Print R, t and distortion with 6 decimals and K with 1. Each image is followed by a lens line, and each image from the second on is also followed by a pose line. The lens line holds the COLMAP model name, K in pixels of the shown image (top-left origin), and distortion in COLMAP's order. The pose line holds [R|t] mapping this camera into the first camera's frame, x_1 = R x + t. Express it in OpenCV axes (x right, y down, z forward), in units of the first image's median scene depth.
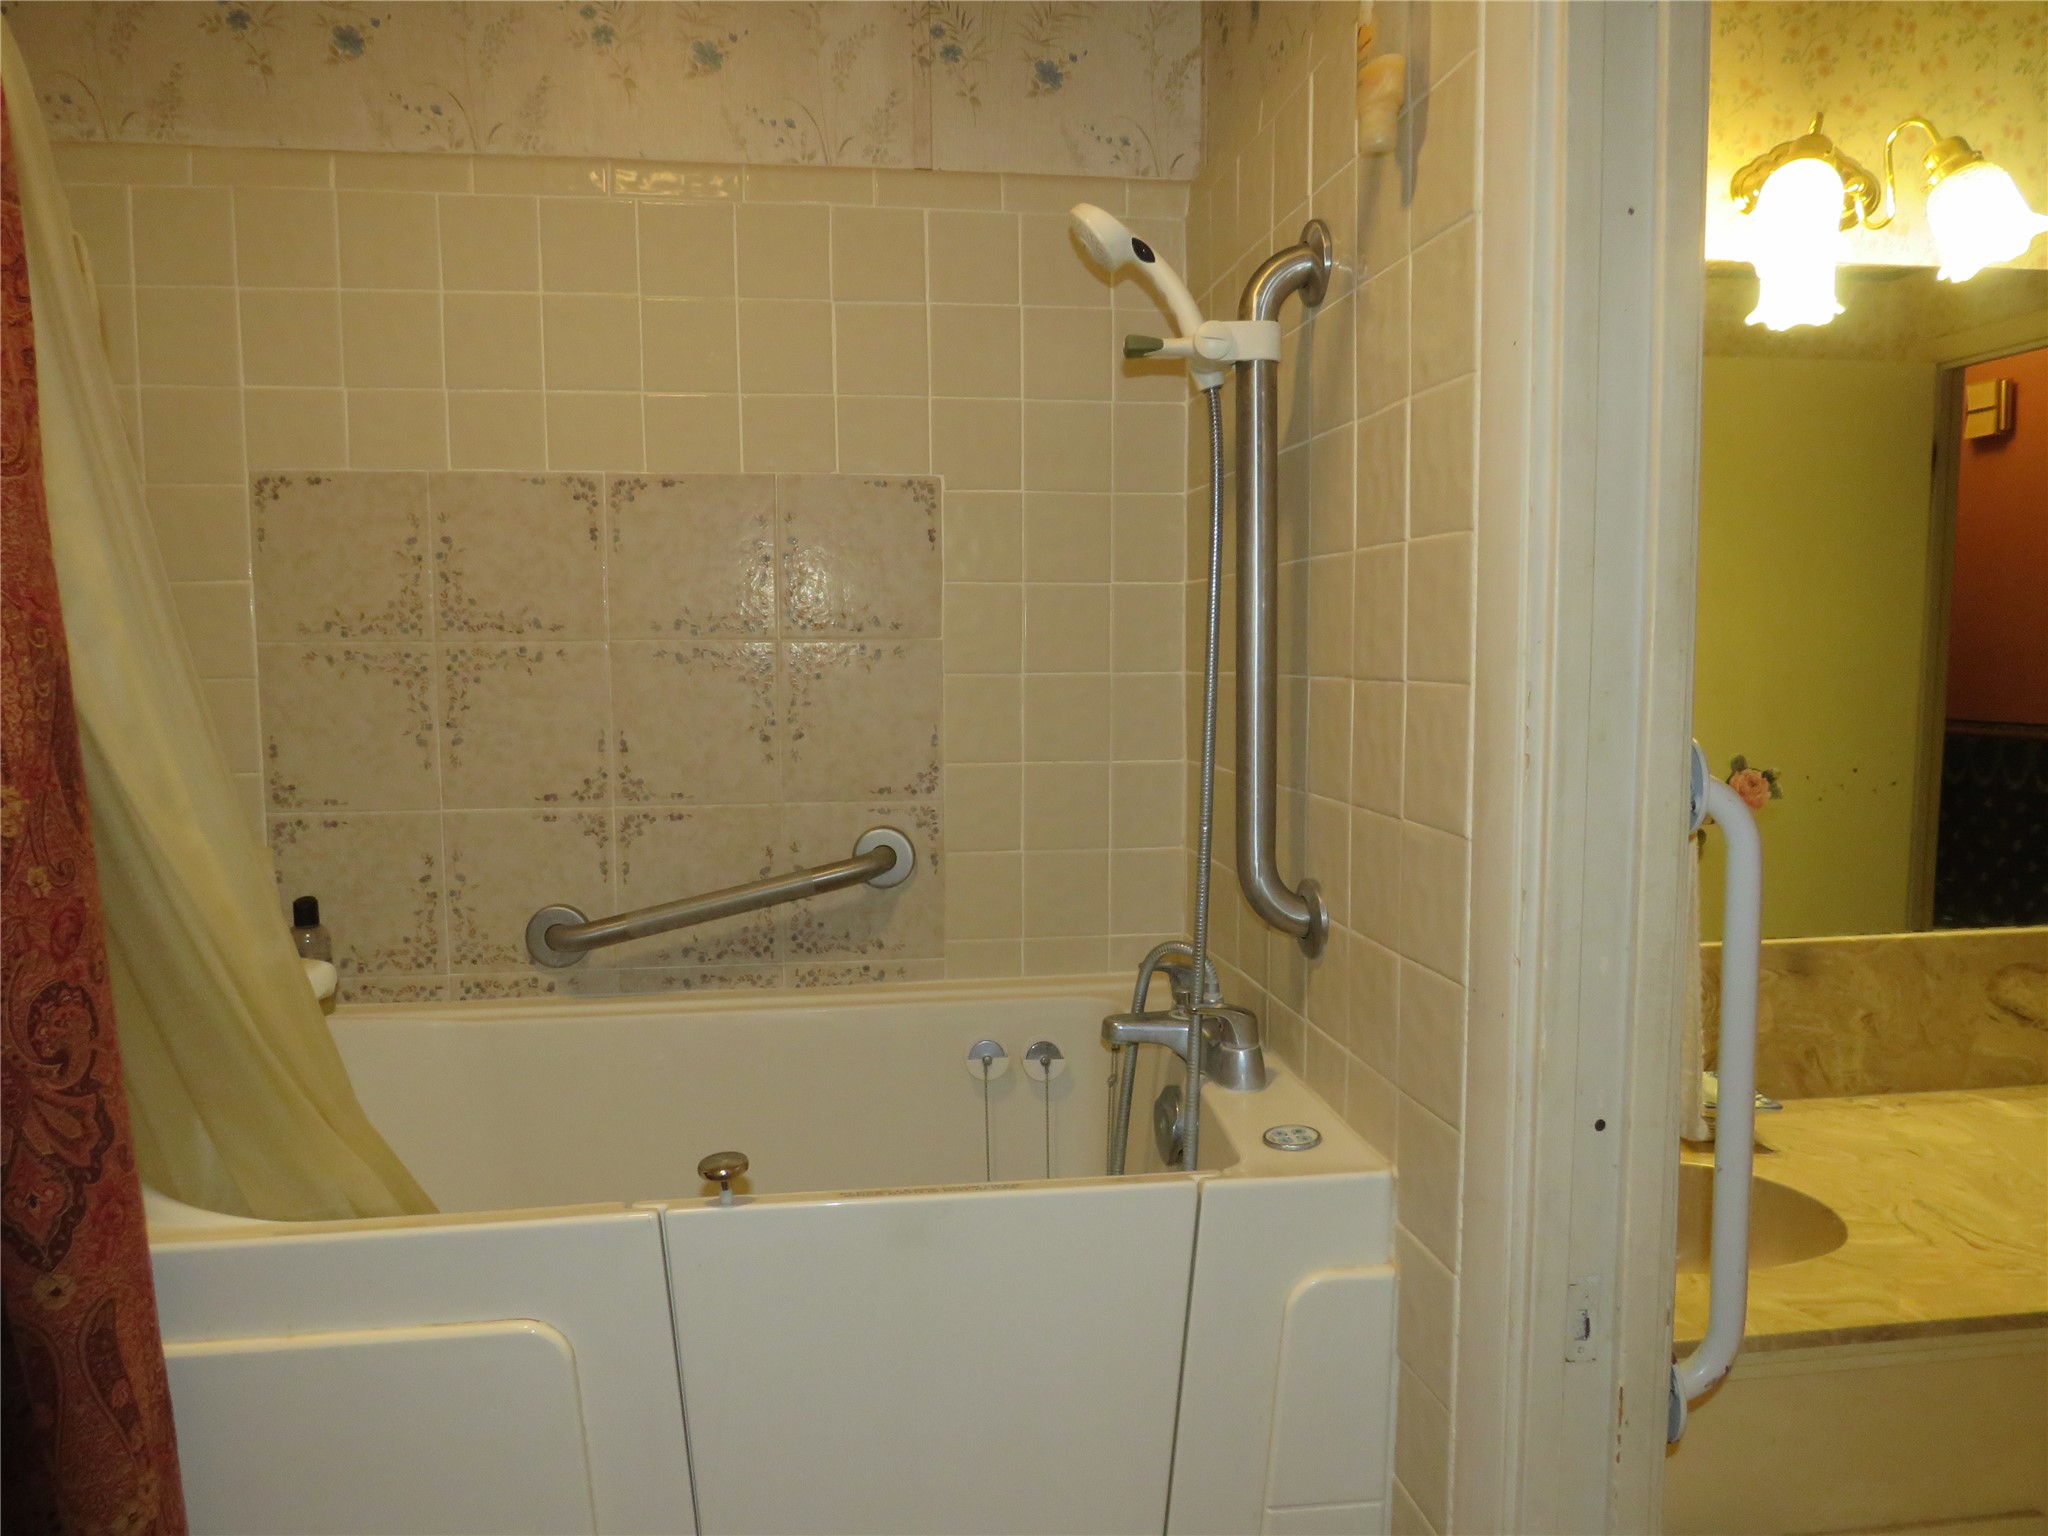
lens RADIAL K [[1439.0, 0, 1024.0], [0, 1439.0, 768.0], [0, 0, 1]] dist [-0.067871, 0.062263]
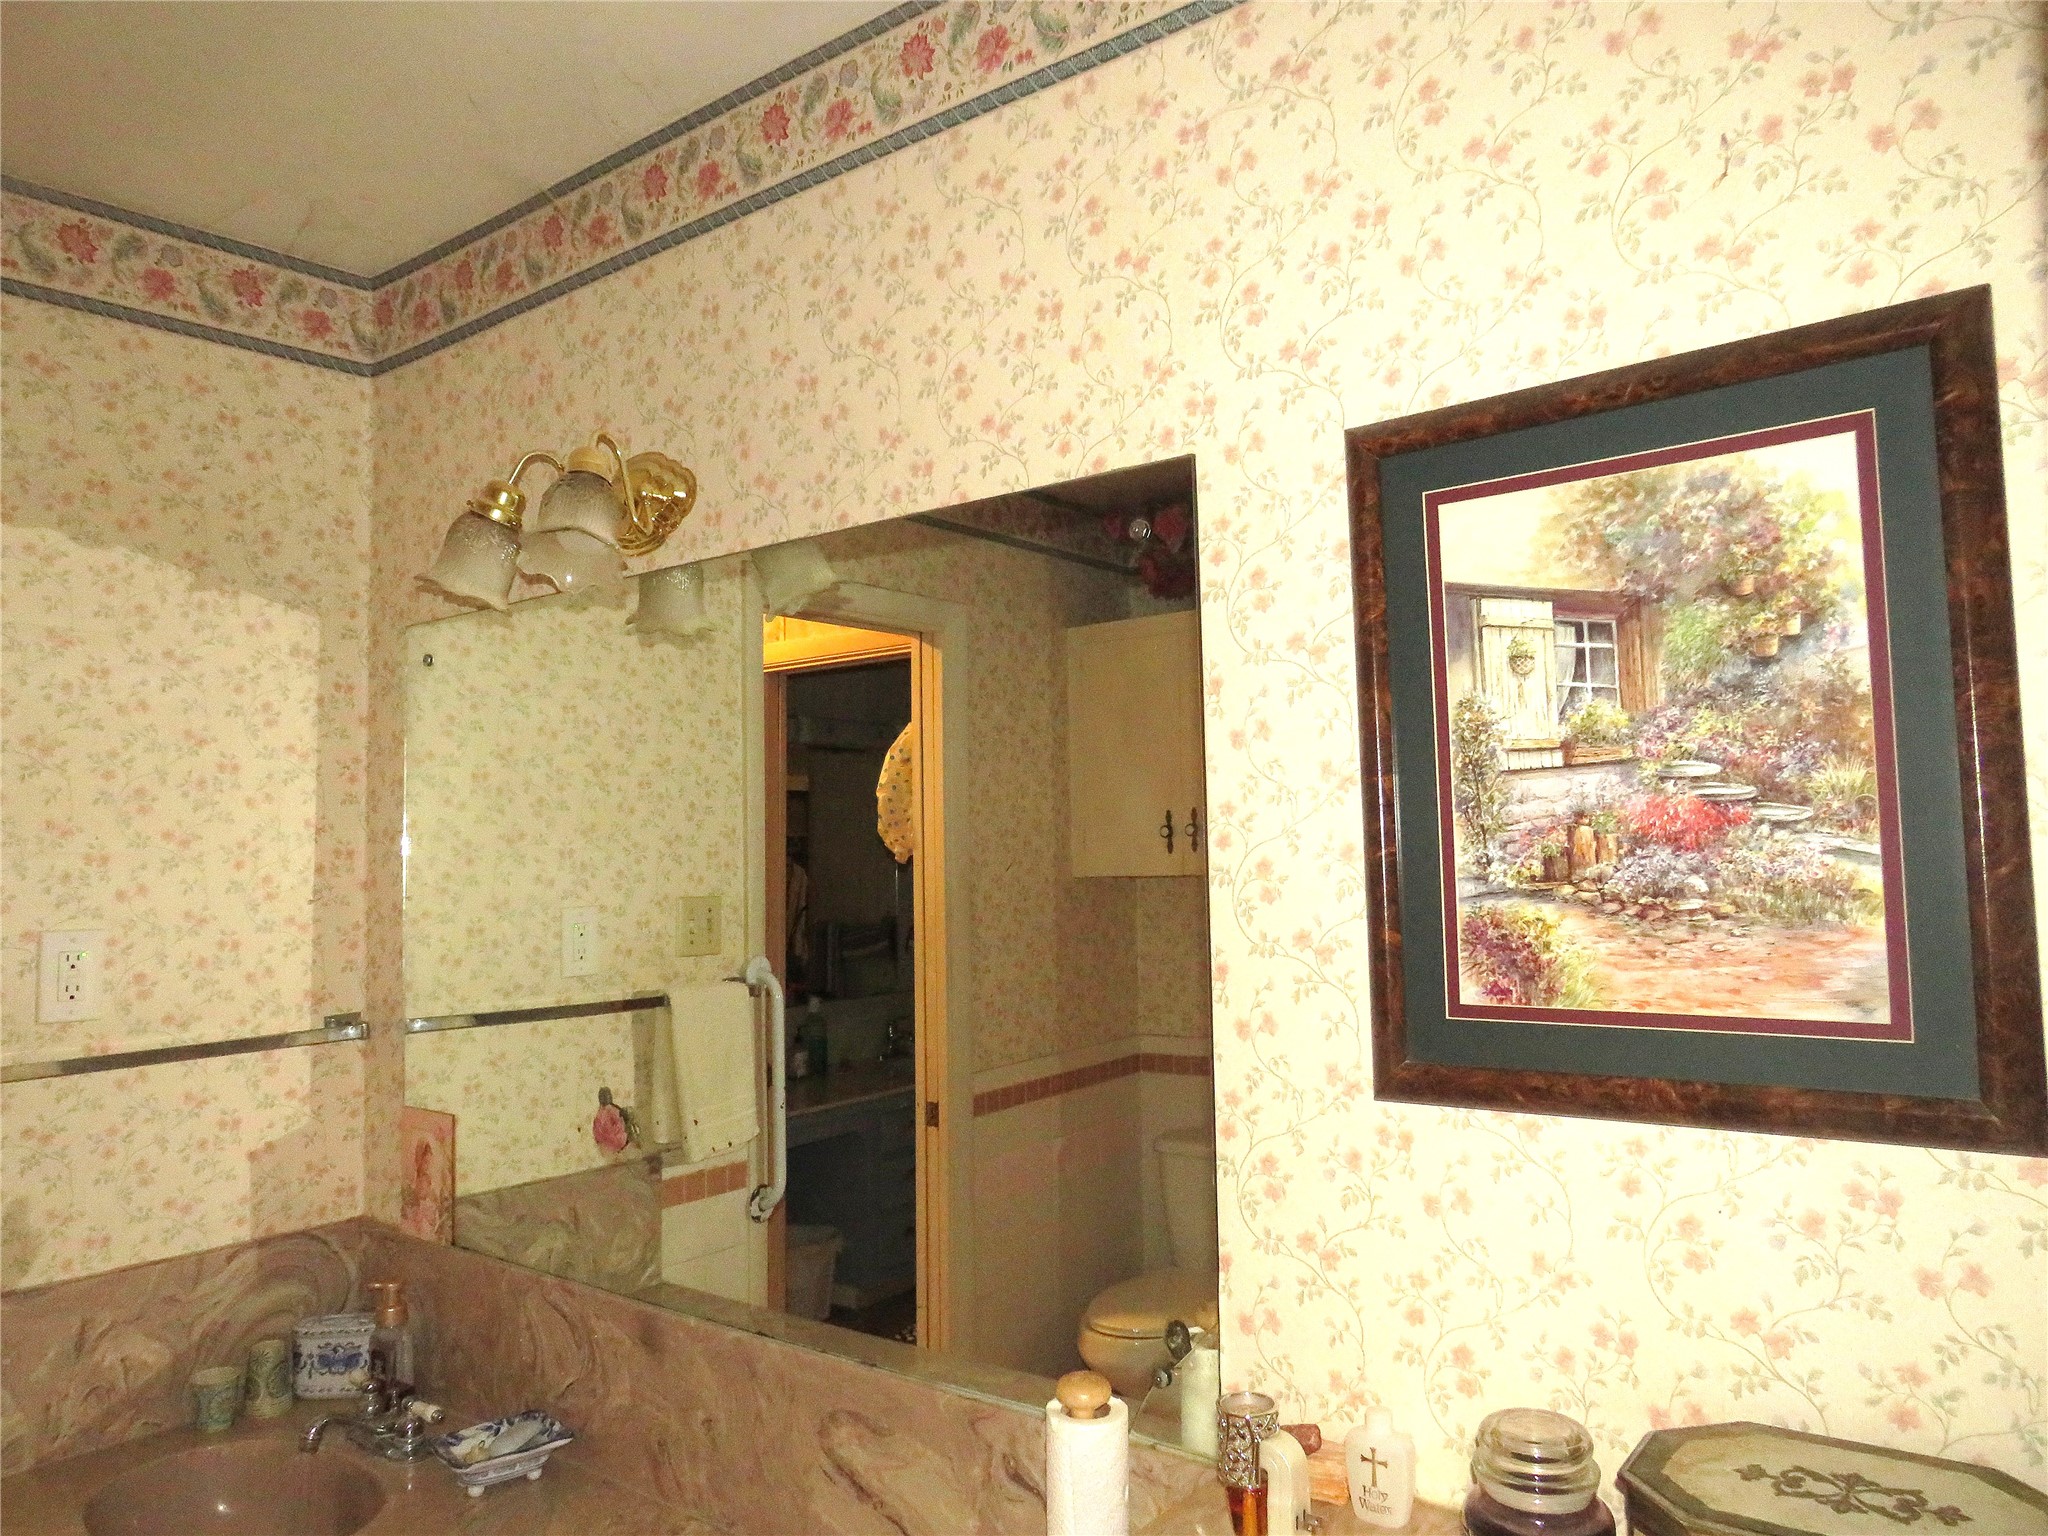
lens RADIAL K [[1447.2, 0, 1024.0], [0, 1447.2, 768.0], [0, 0, 1]] dist [-0.032981, 0.001828]
pose [[0.697170, -0.043392, -0.715592, 1.348121], [-0.052843, 0.992341, -0.111656, -0.121780], [0.714956, 0.115657, 0.689537, 0.507371]]
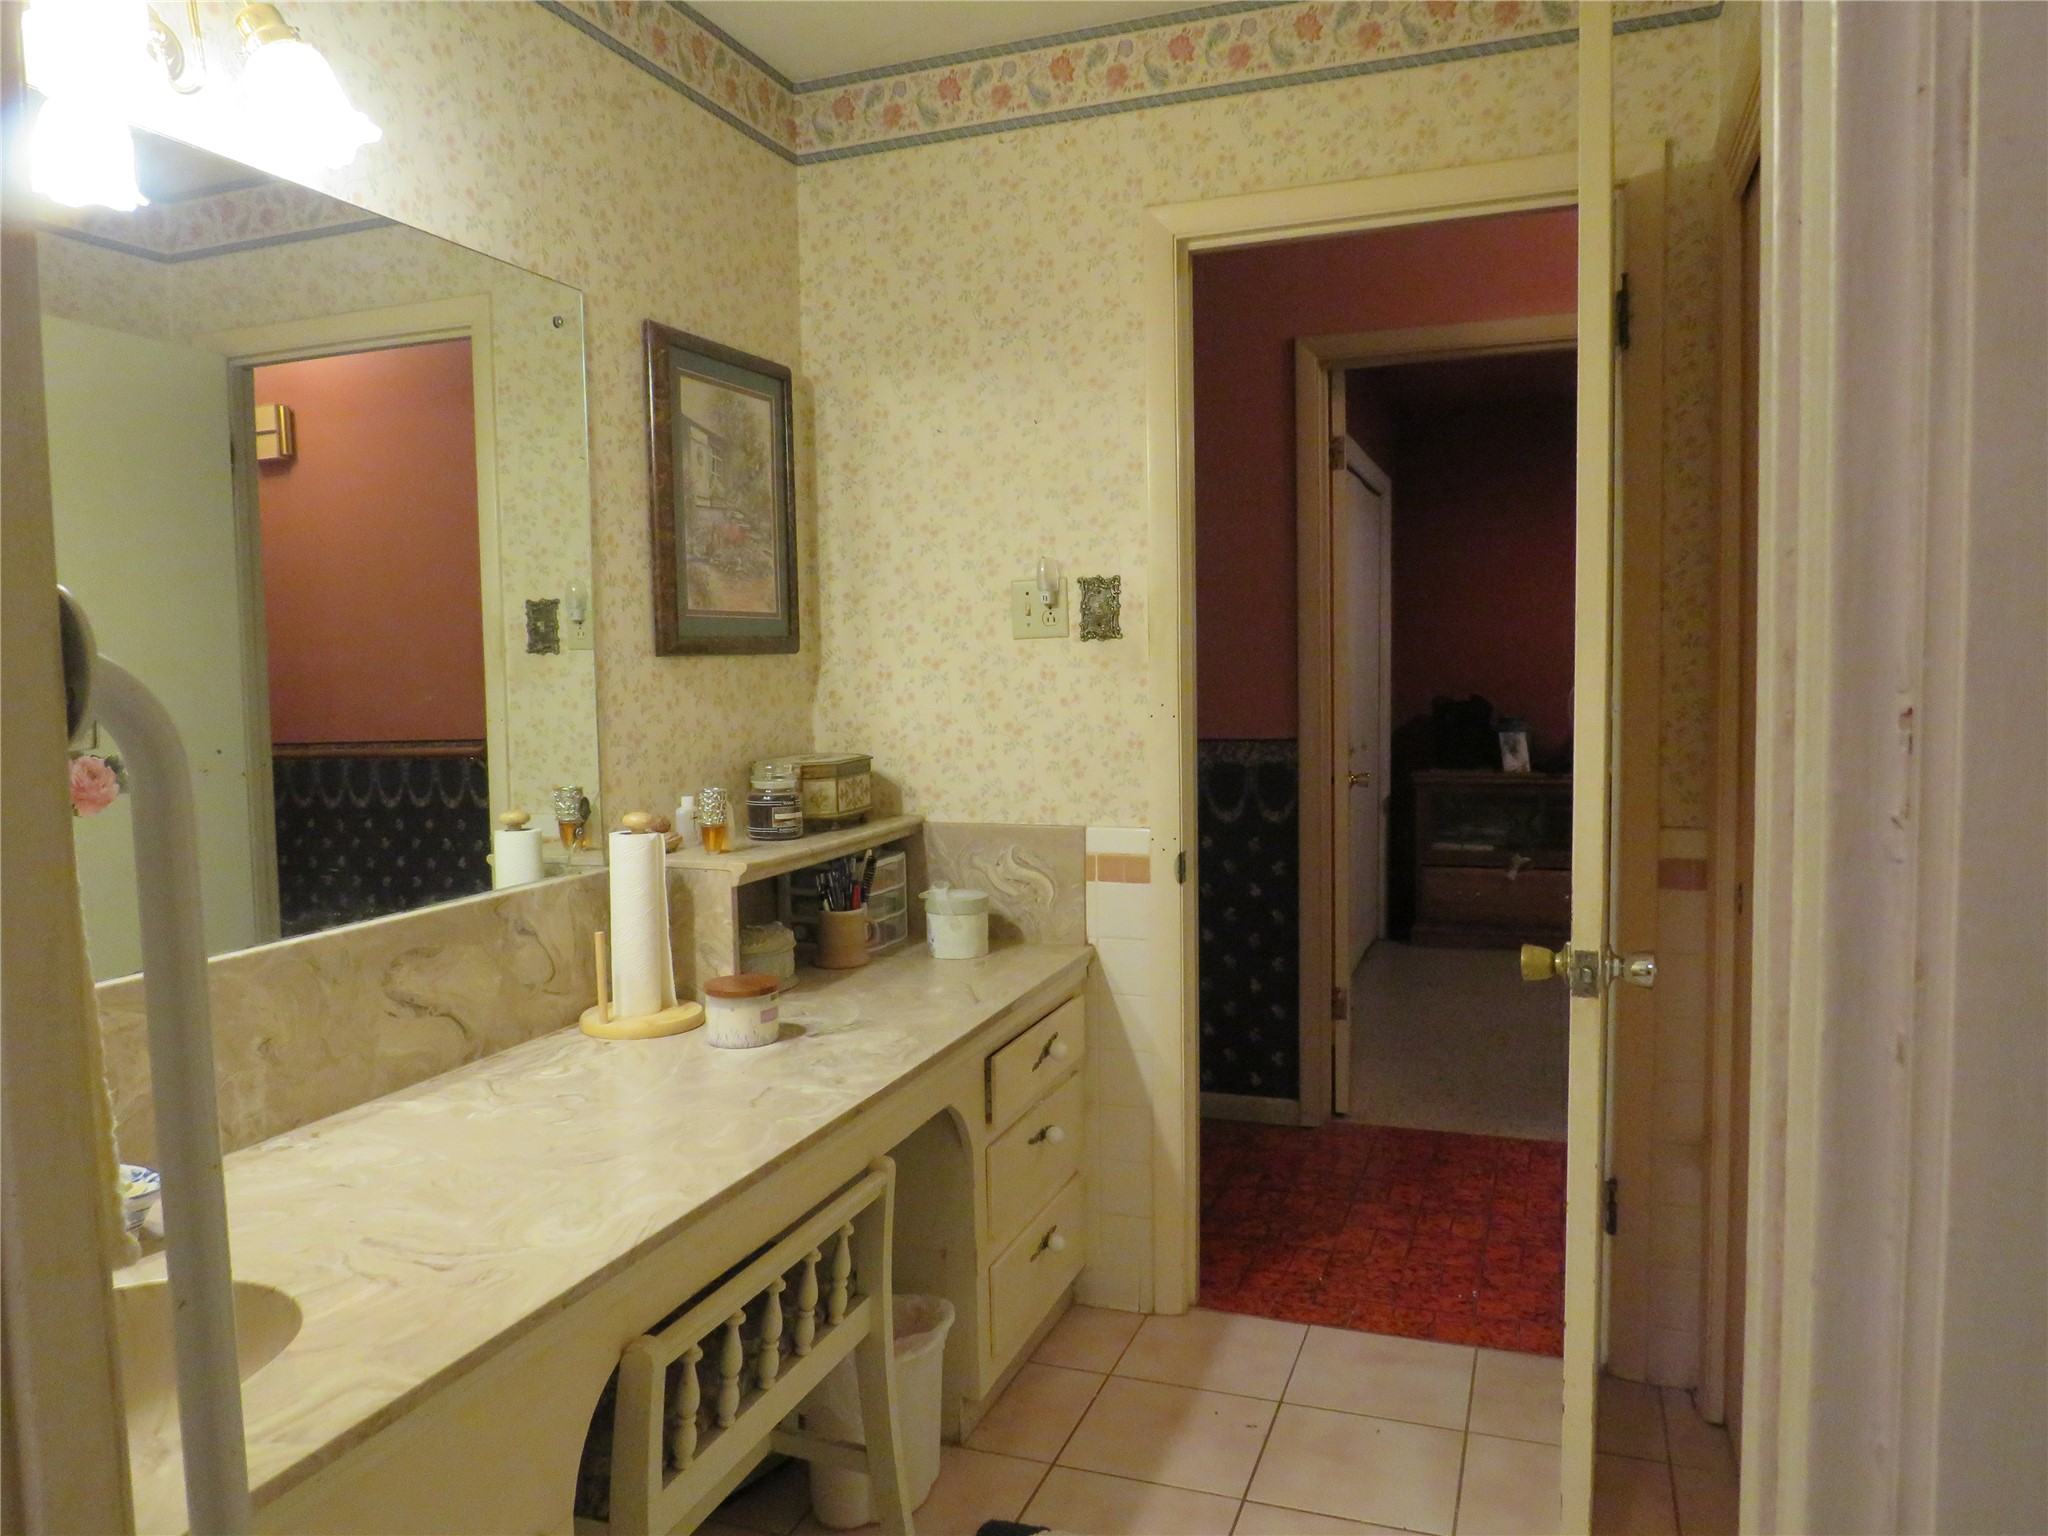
lens RADIAL K [[1447.2, 0, 1024.0], [0, 1447.2, 768.0], [0, 0, 1]] dist [-0.032981, 0.001828]
pose [[0.470642, -0.065041, 0.879924, 0.070414], [0.098141, 0.994950, 0.021052, 0.039149], [-0.876849, 0.076449, 0.474648, 0.188518]]
